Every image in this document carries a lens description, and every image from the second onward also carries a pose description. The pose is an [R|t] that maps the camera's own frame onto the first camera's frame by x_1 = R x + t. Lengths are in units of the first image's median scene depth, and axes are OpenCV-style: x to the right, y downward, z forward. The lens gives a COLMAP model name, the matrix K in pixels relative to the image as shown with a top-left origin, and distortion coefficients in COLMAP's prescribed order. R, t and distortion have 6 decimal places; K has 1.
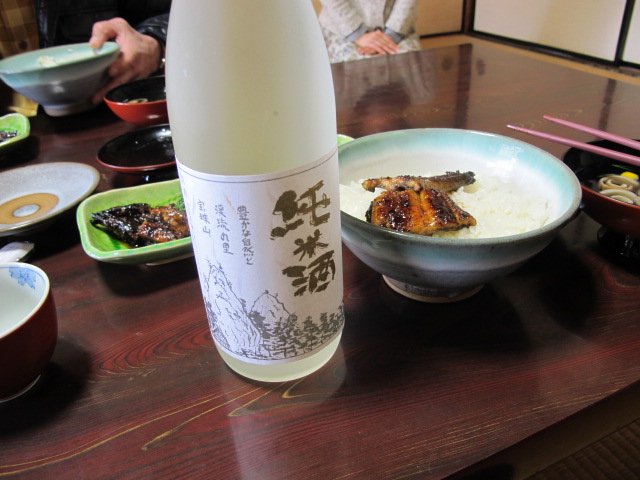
lens RADIAL K [[525.5, 0, 320.0], [0, 525.5, 240.0], [0, 0, 1]] dist [-0.123991, 0.009707]
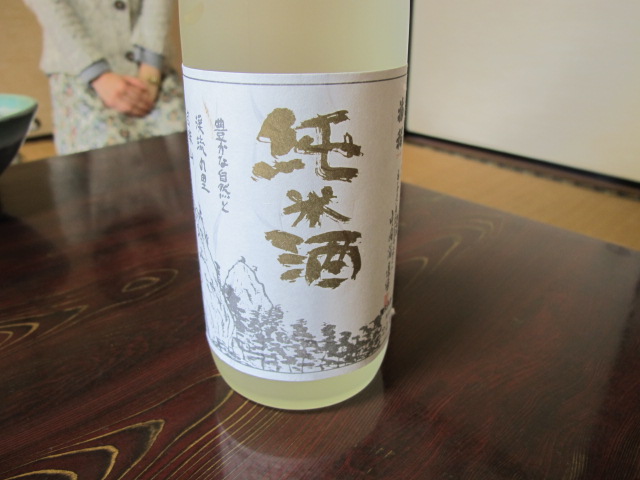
lens RADIAL K [[525.5, 0, 320.0], [0, 525.5, 240.0], [0, 0, 1]] dist [-0.123991, 0.009707]
pose [[0.881909, 0.241183, -0.405051, 0.262349], [-0.284323, 0.957479, -0.048929, 0.077843], [0.376028, 0.158316, 0.912984, 0.391713]]
